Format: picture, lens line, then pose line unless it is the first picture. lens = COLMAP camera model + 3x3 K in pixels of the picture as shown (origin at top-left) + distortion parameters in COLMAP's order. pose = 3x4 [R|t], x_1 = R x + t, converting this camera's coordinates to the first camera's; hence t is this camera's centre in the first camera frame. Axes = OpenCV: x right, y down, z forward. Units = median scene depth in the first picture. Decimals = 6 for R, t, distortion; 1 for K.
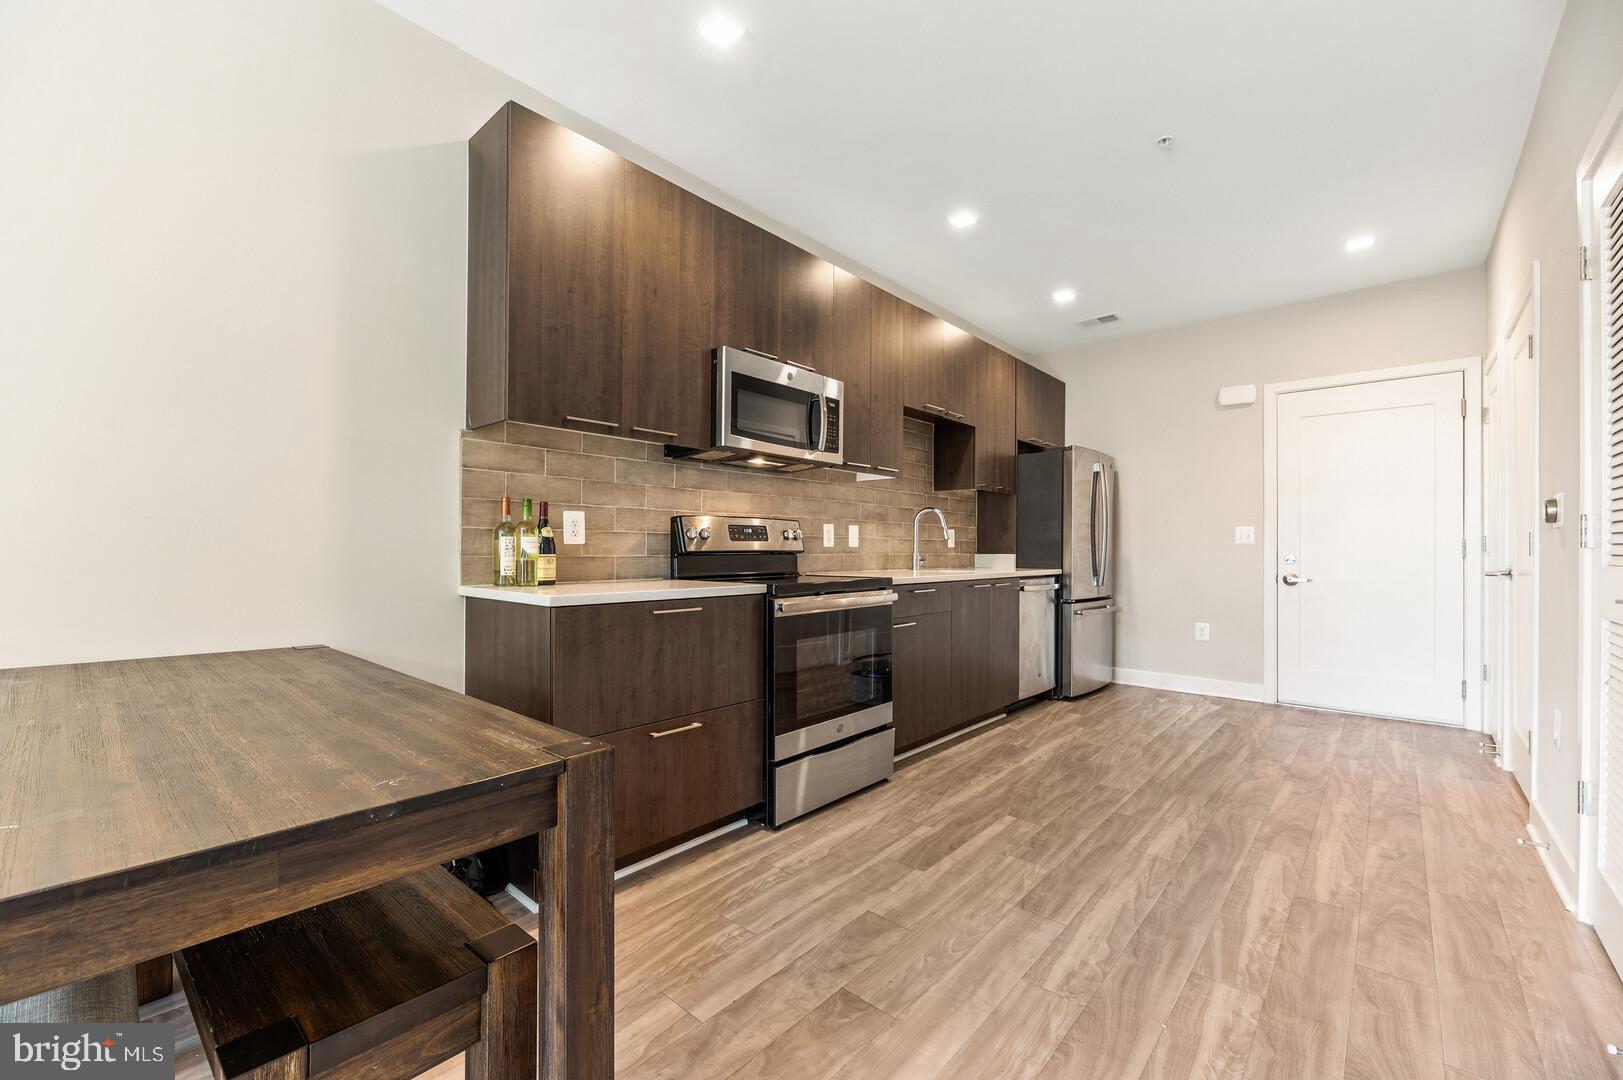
lens RADIAL K [[659.7, 0, 807.5], [0, 659.7, 546.1], [0, 0, 1]] dist [0.000390, -0.000229]
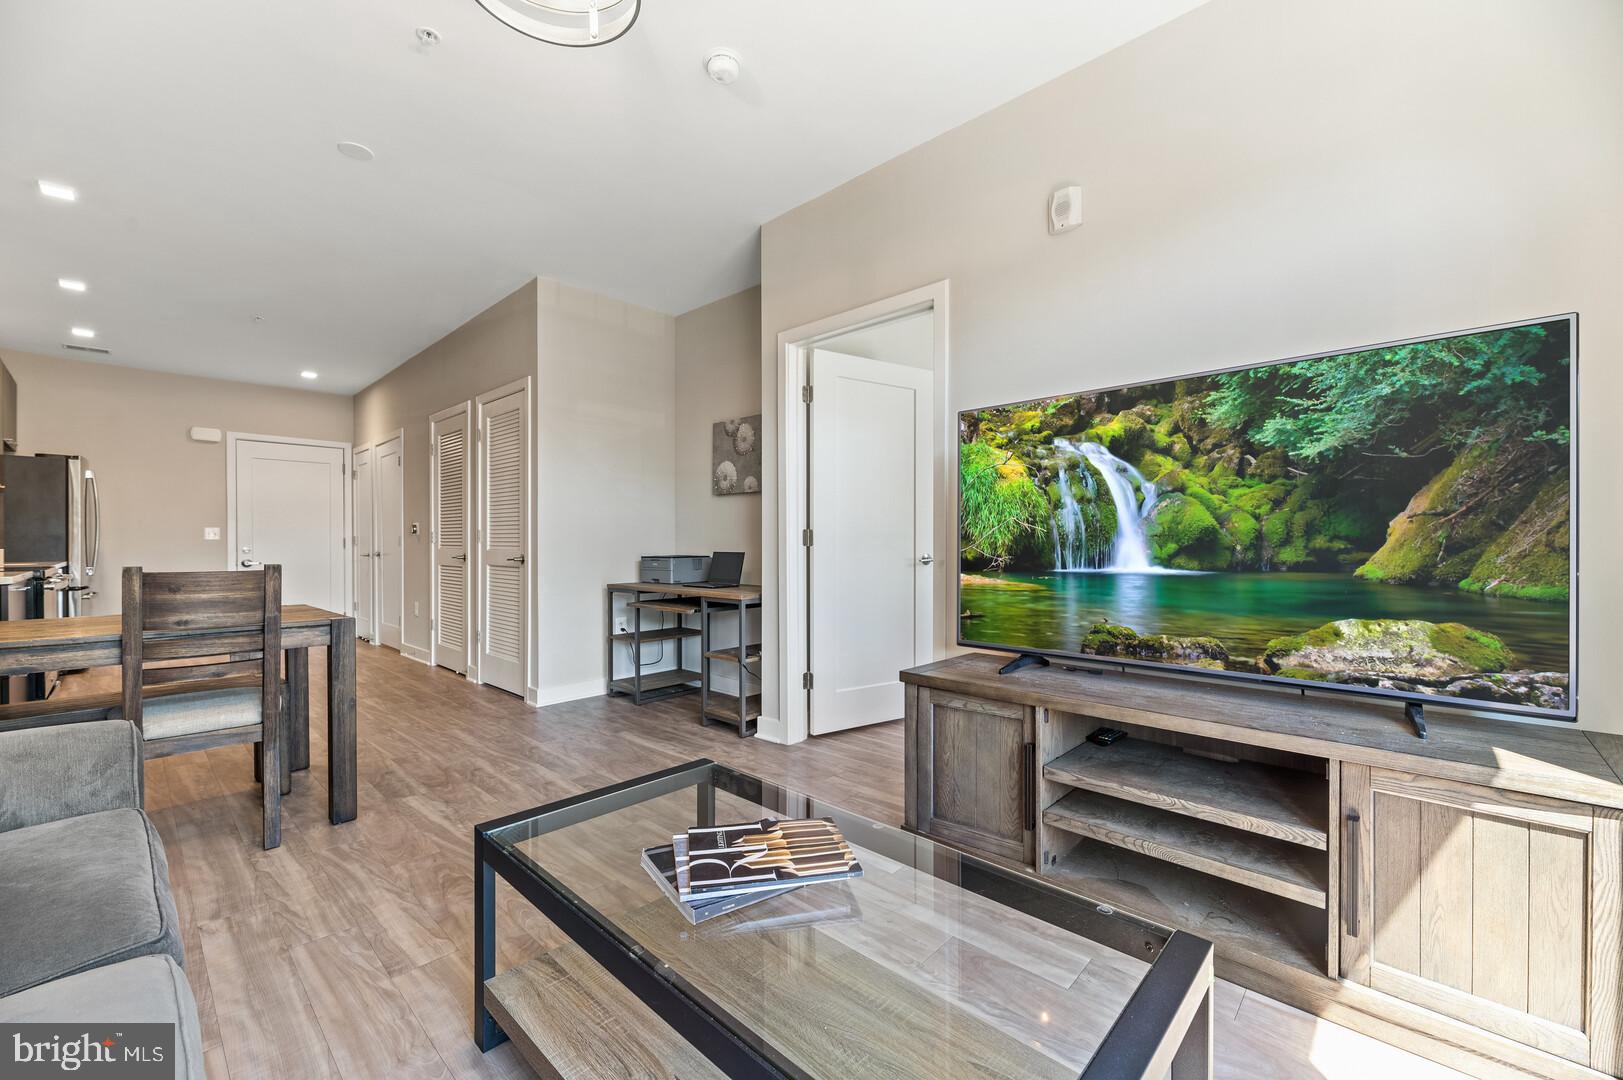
lens RADIAL K [[648.6, 0, 809.4], [0, 648.6, 547.3], [0, 0, 1]] dist [-0.000983, -0.002503]
pose [[0.027704, -0.009273, 0.999573, -0.917402], [-0.002545, 0.999953, 0.009347, -0.004854], [-0.999613, -0.002803, 0.027679, -0.431204]]
